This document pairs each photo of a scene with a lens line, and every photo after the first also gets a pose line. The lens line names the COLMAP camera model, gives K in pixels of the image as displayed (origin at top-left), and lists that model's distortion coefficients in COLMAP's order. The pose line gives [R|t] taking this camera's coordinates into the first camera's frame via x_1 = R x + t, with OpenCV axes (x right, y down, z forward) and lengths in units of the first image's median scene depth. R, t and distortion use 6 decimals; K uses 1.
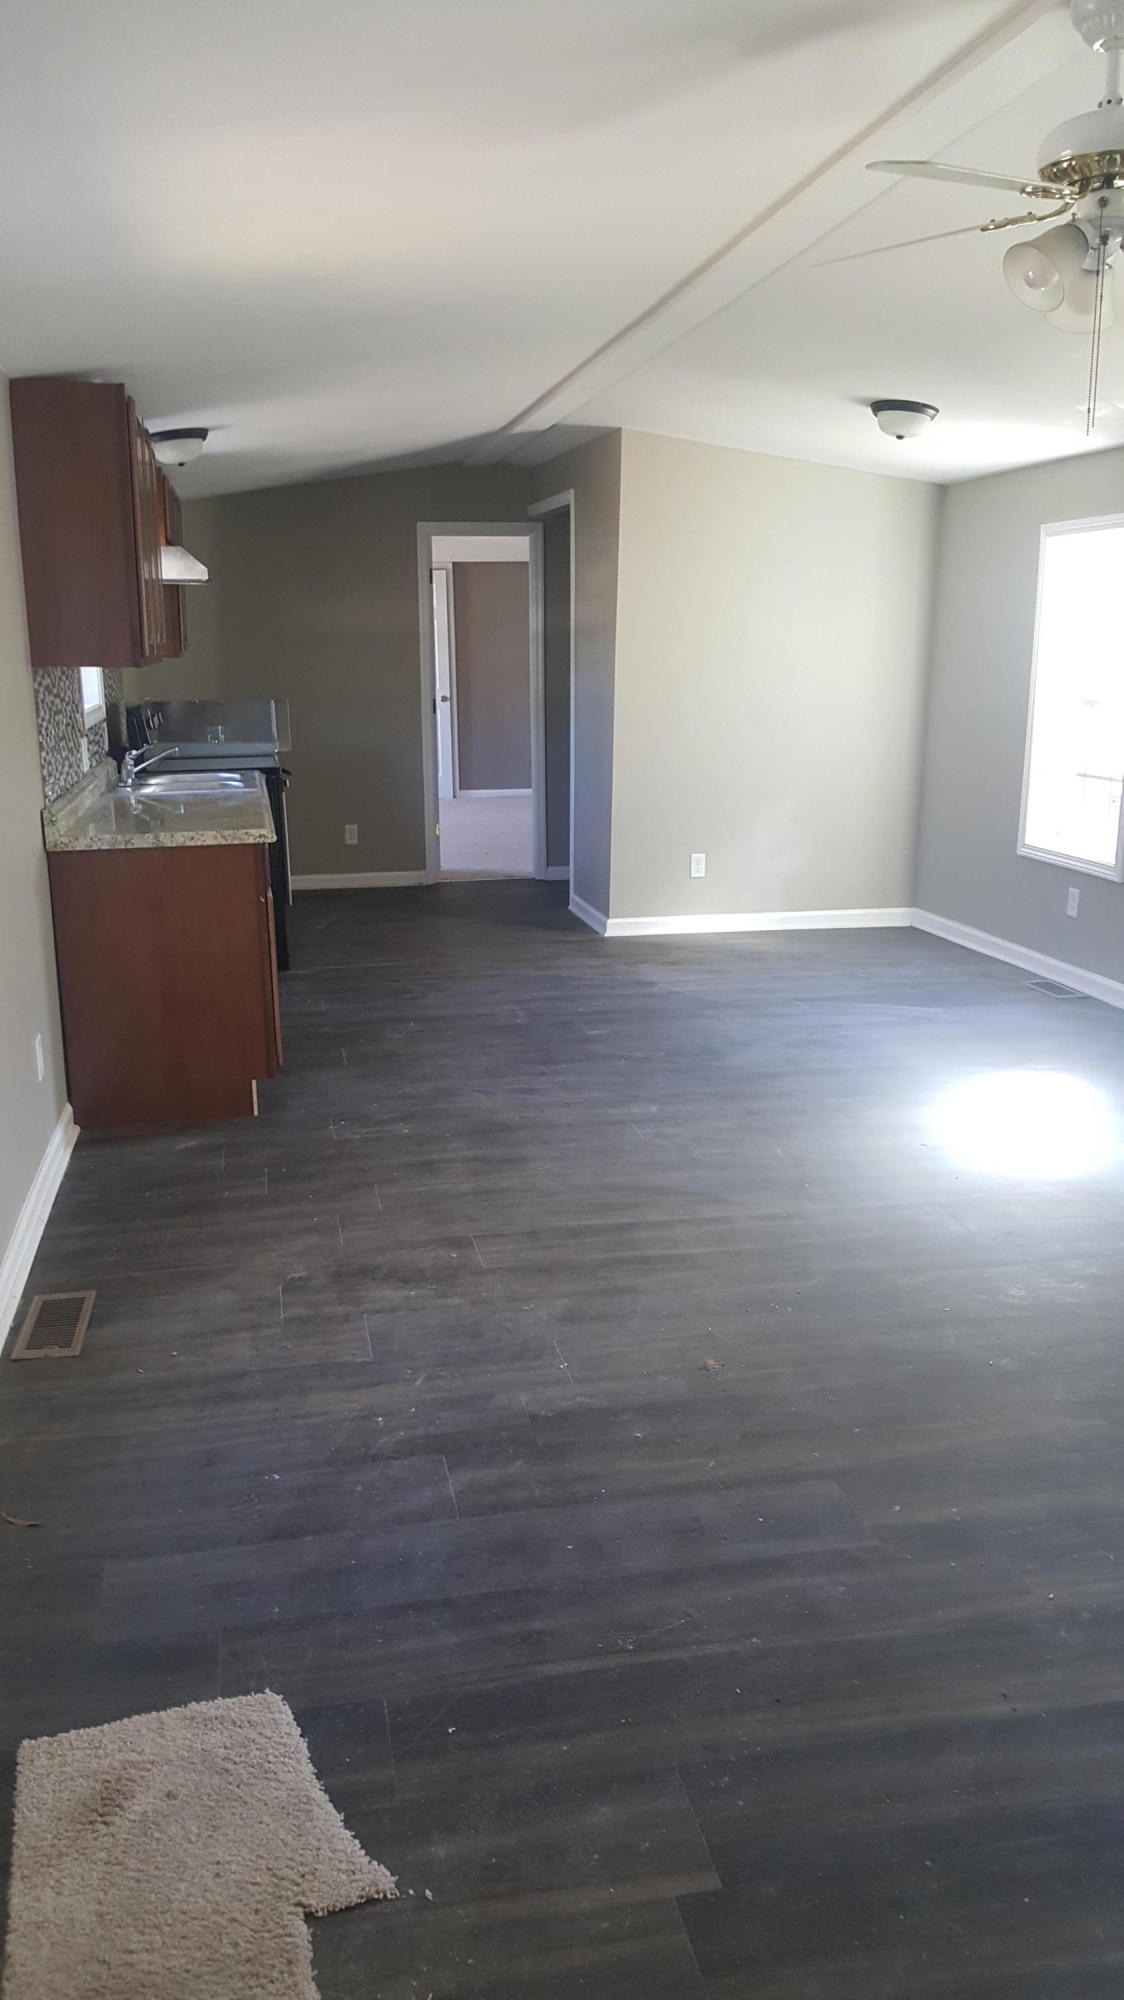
lens RADIAL K [[1492.2, 0, 562.0], [0, 1492.2, 1000.0], [0, 0, 1]] dist [0.122053, 0.000464]
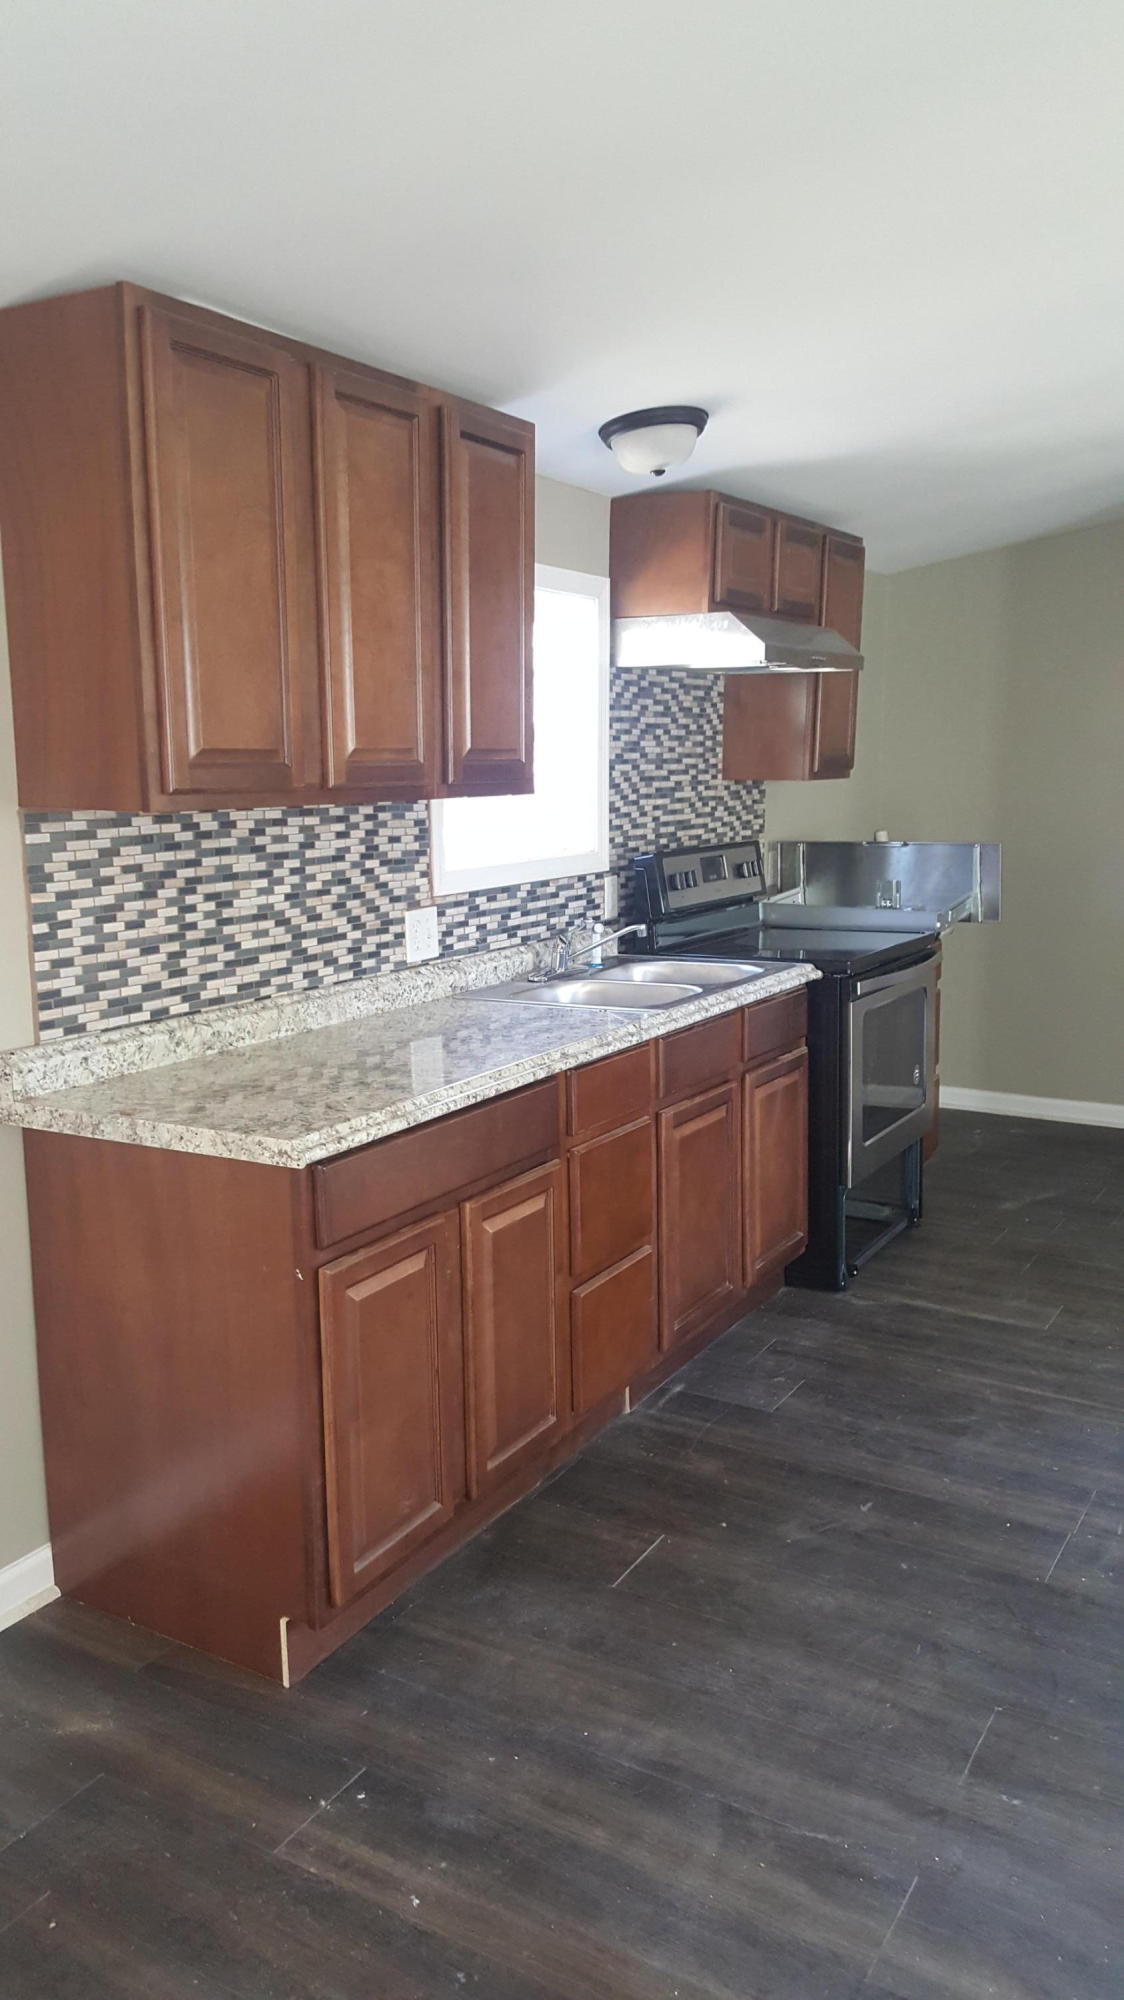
lens RADIAL K [[1516.6, 0, 562.0], [0, 1516.6, 1000.0], [0, 0, 1]] dist [0.001978, 0.000239]
pose [[0.734942, 0.107907, -0.669490, 0.164223], [-0.153196, 0.988156, -0.008904, -0.147771], [0.660599, 0.109107, 0.742768, 0.613177]]
